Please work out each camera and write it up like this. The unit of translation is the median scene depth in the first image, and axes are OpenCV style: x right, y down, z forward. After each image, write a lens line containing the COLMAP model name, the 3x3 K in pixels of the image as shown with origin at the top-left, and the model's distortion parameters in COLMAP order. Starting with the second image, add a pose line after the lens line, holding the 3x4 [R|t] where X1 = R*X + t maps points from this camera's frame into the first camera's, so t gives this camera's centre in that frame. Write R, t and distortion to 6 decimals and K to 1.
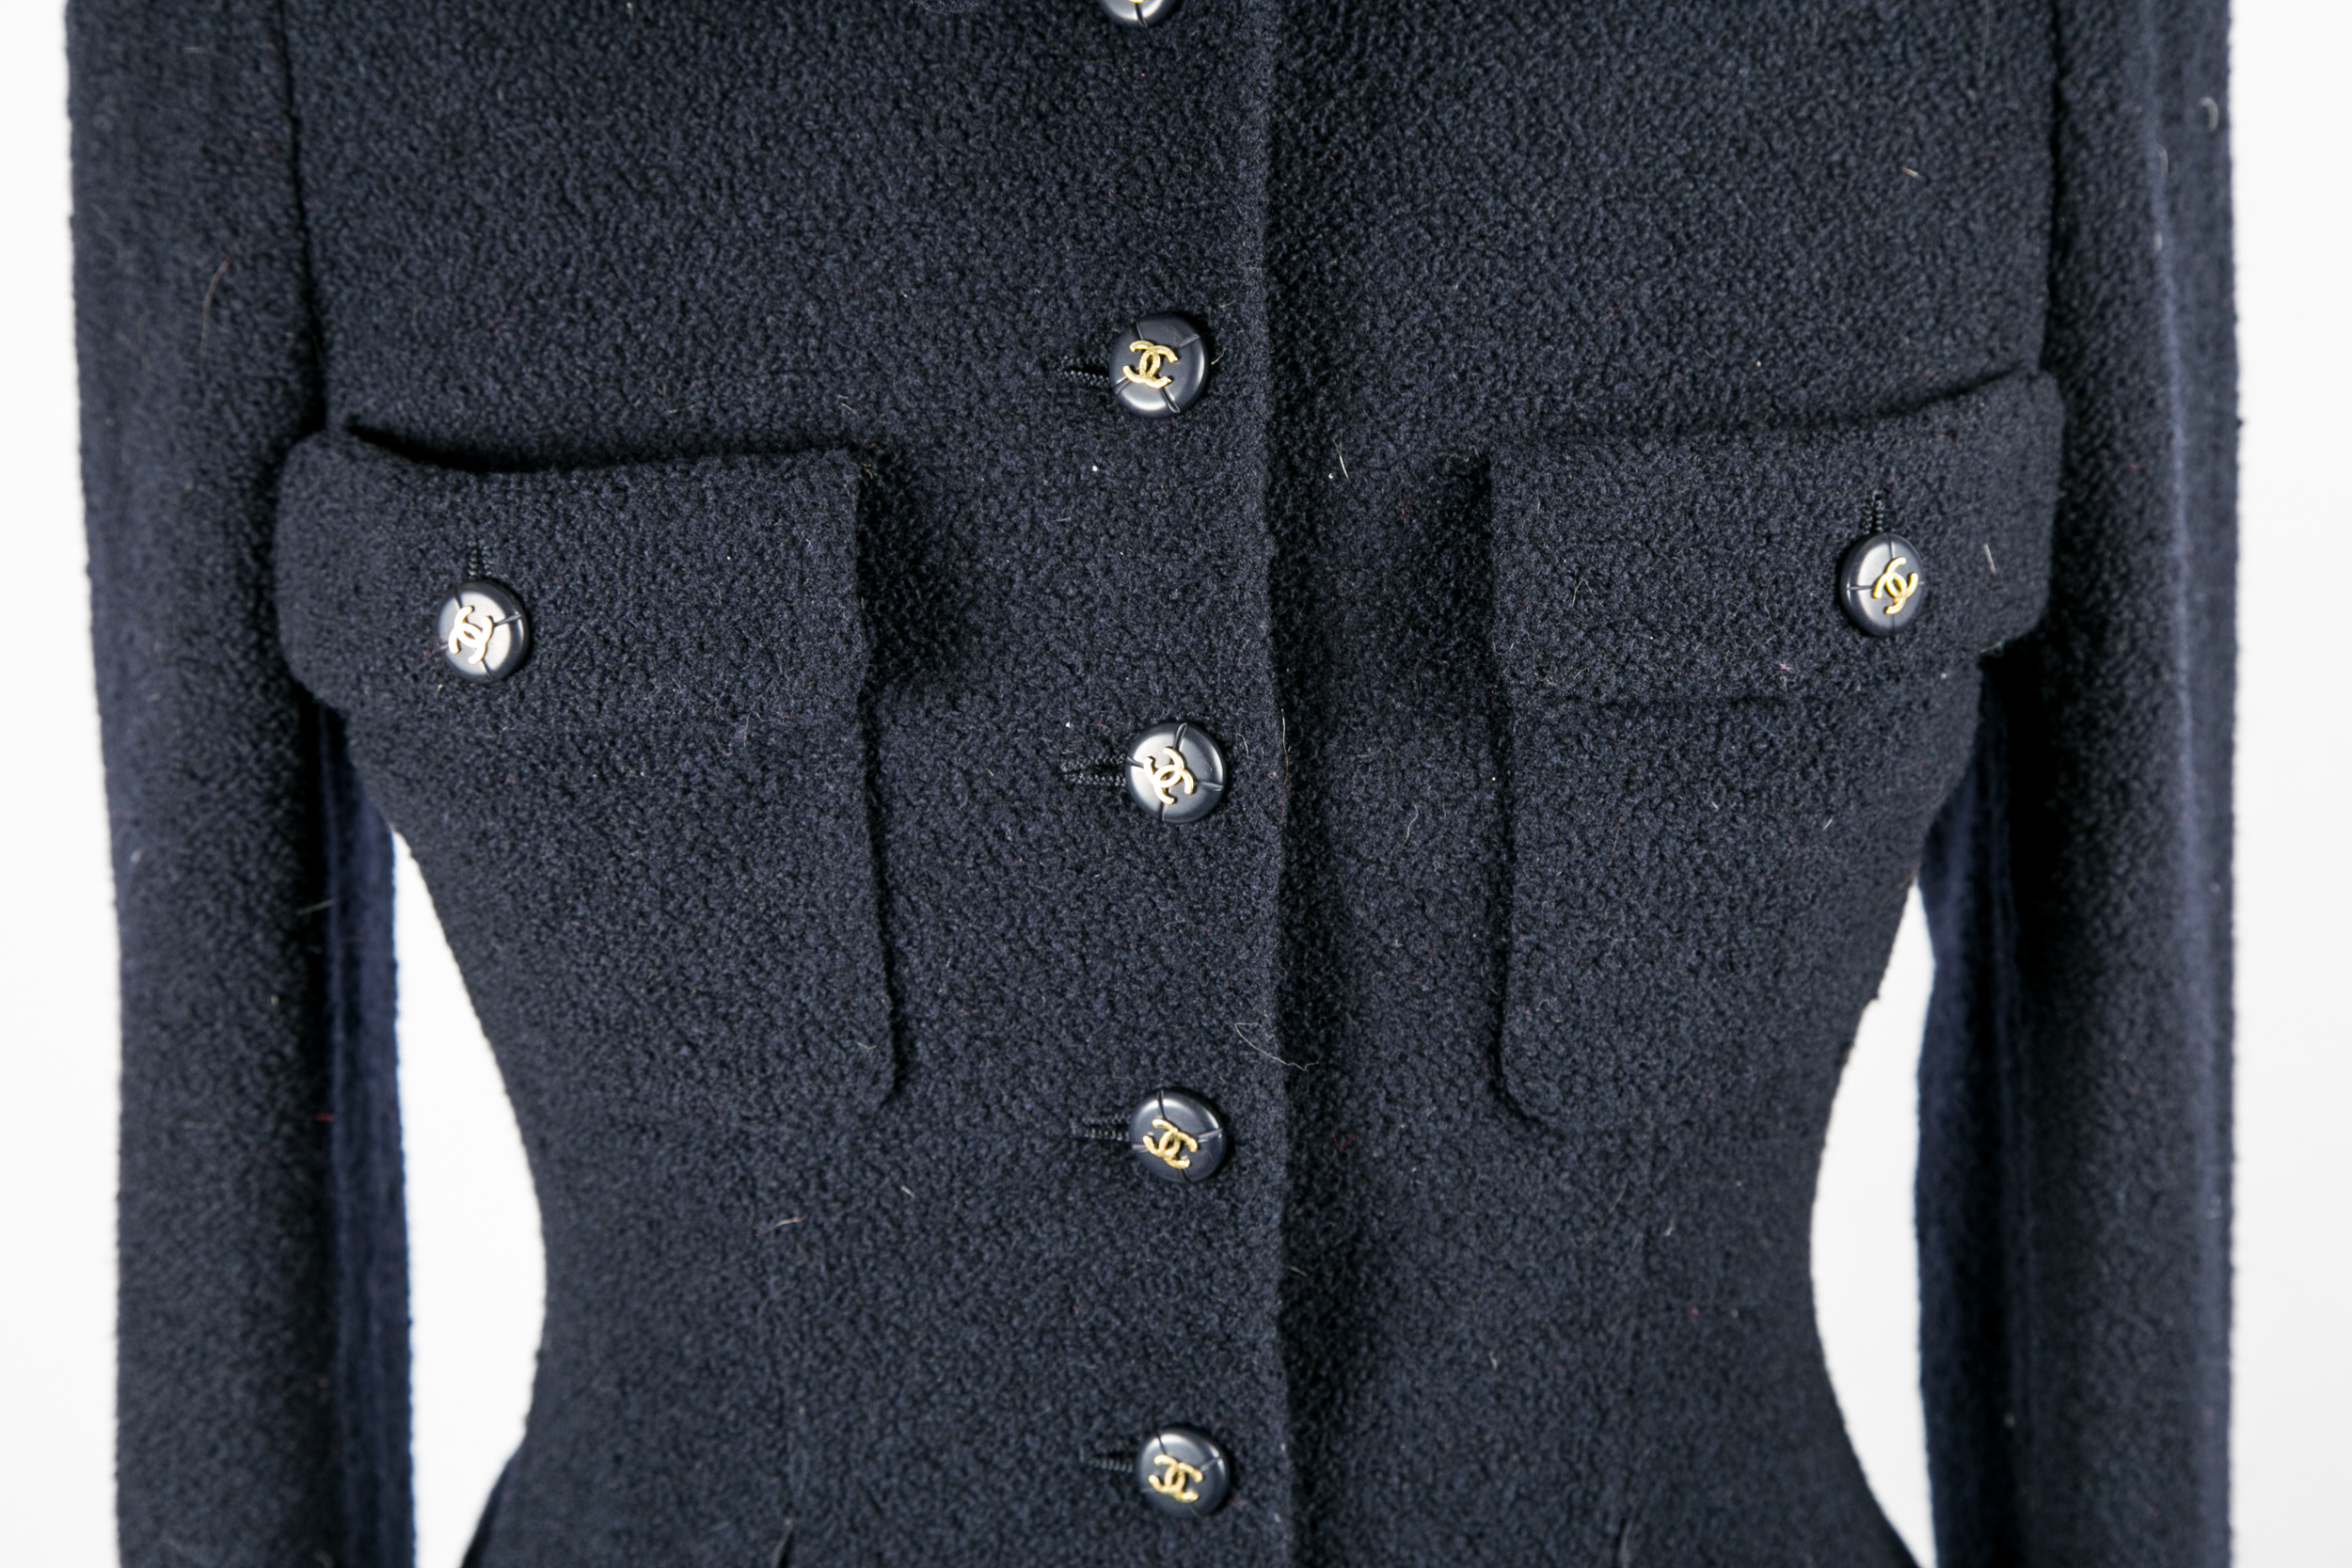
lens RADIAL K [[4495.3, 0, 1178.9], [0, 4495.3, 826.9], [0, 0, 1]] dist [0.083921, 0.000000]
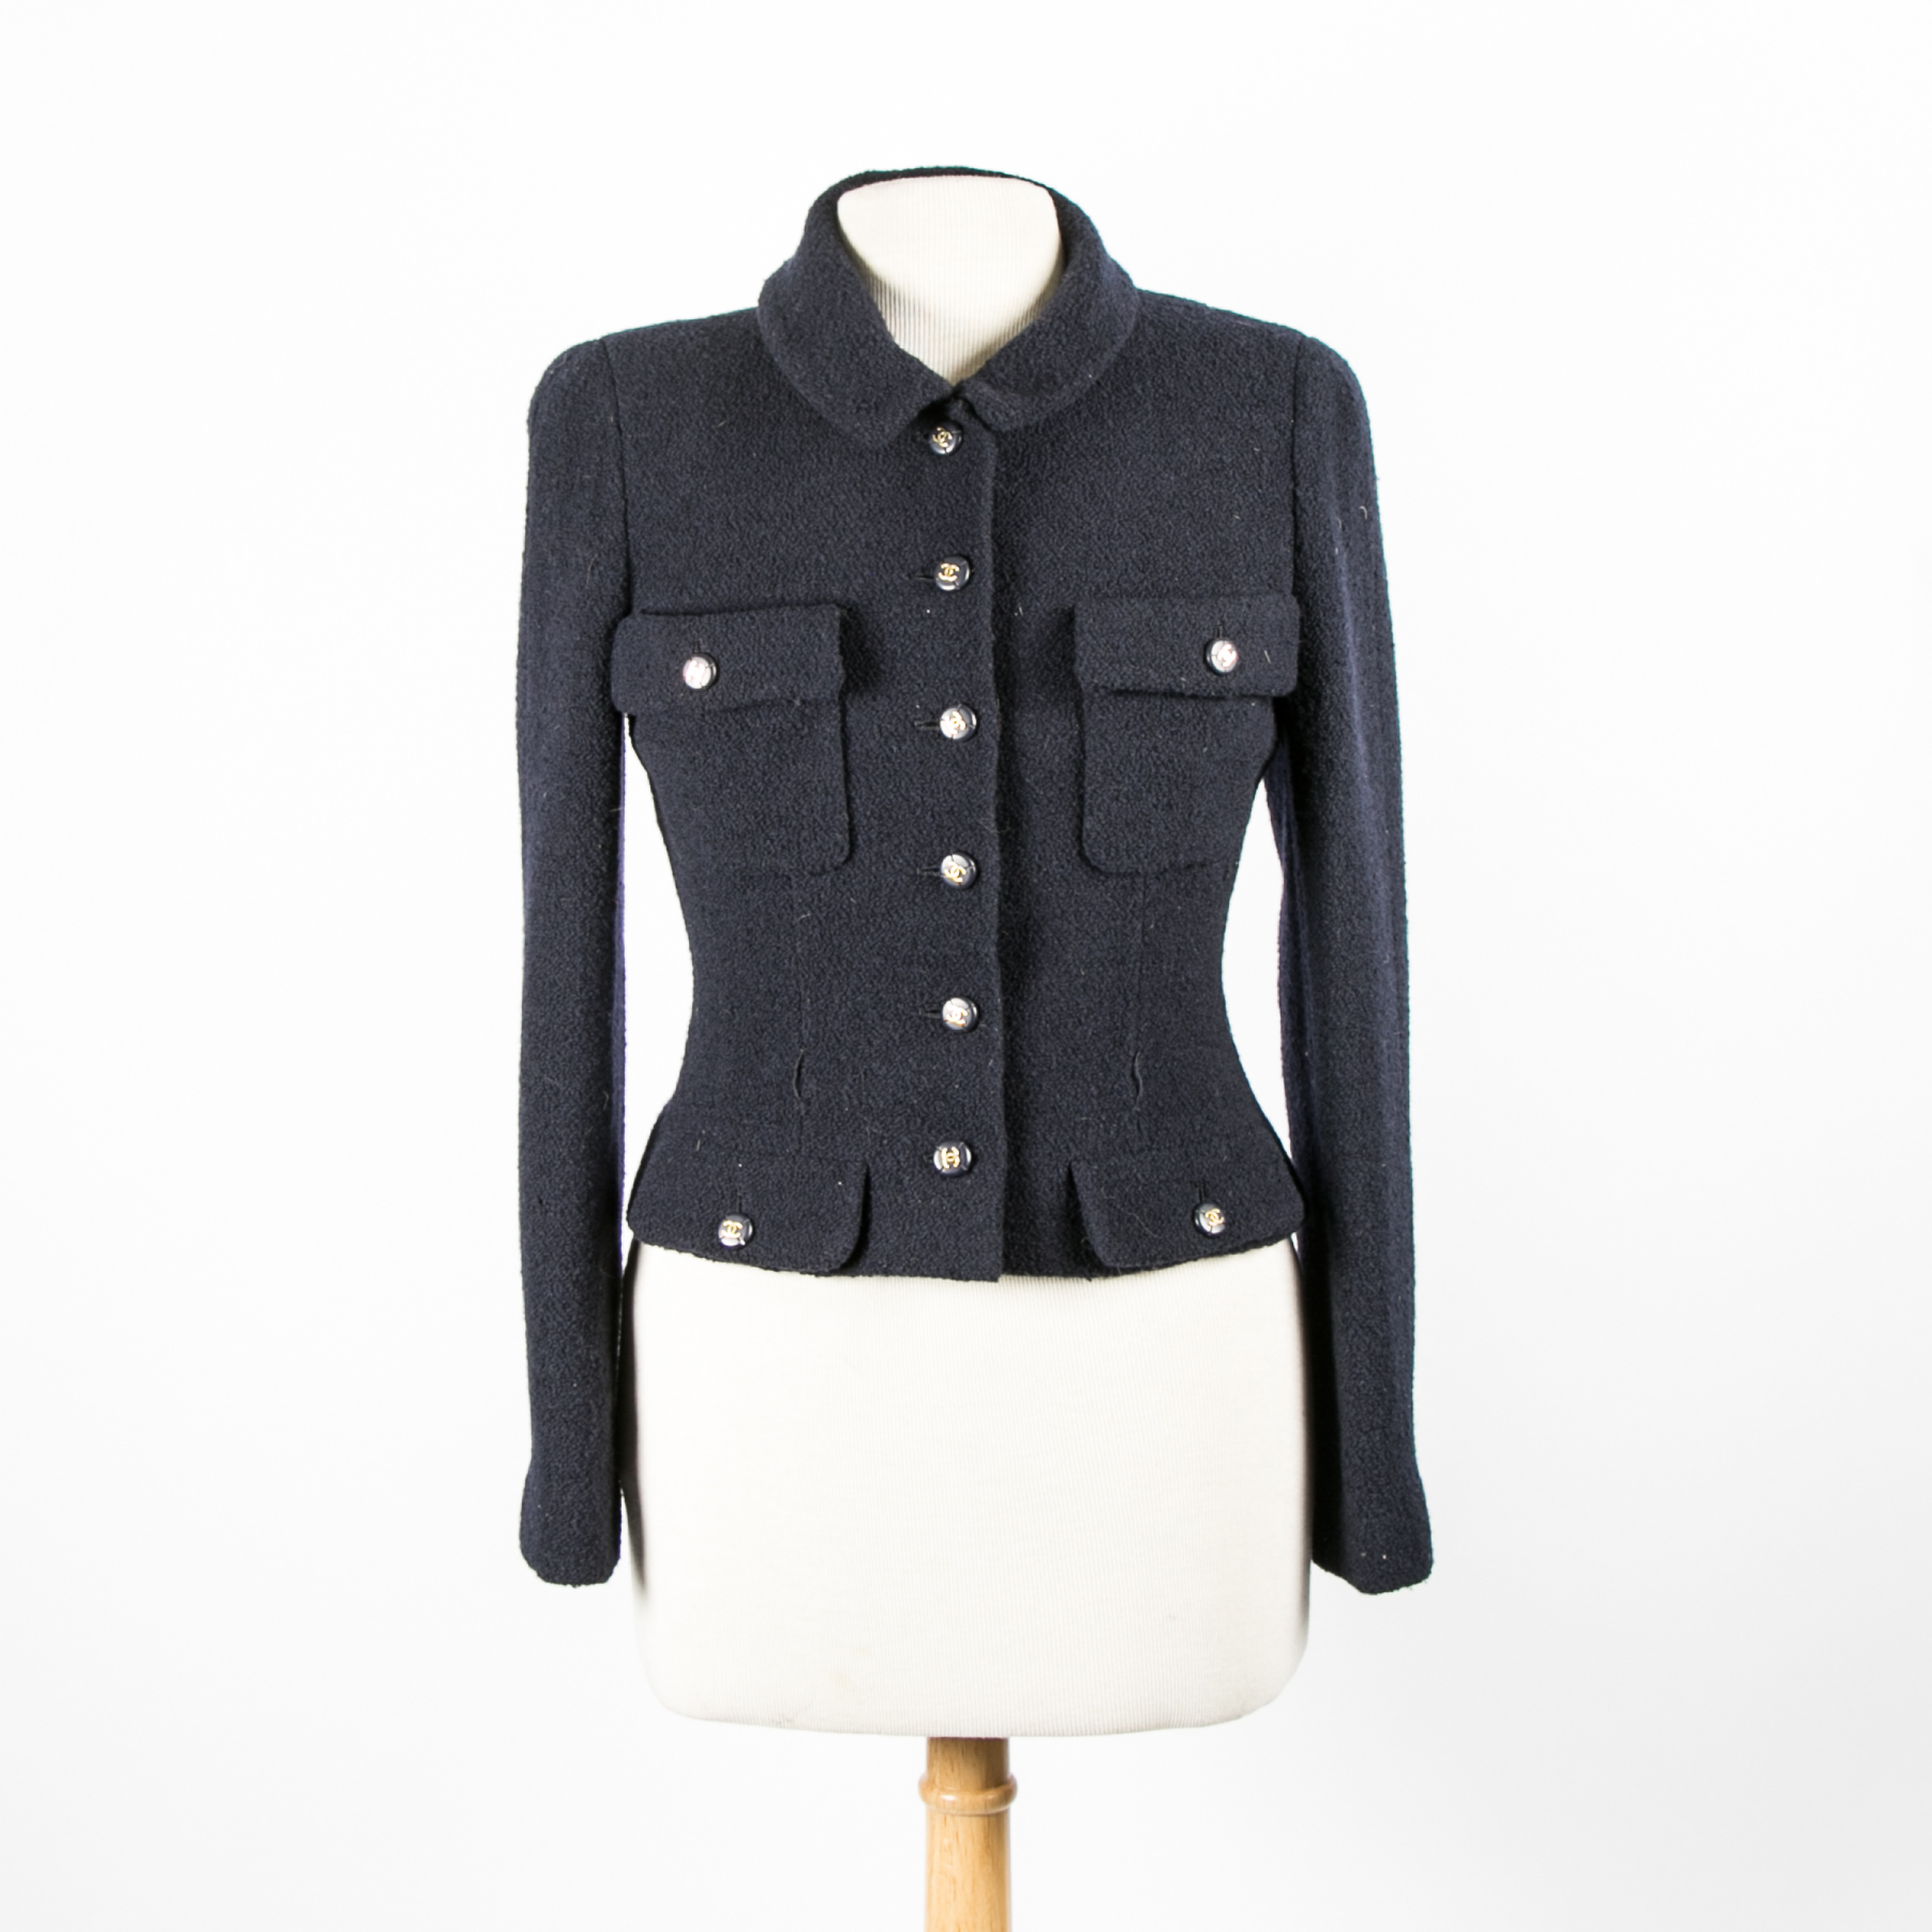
lens RADIAL K [[4031.6, 0, 899.5], [0, 4031.6, 886.2], [0, 0, 1]] dist [-0.320936, 0.000000]
pose [[0.999800, 0.003821, -0.019622, 0.011291], [-0.007368, 0.982893, -0.184029, 0.494708], [0.018583, 0.184137, 0.982725, -1.257265]]
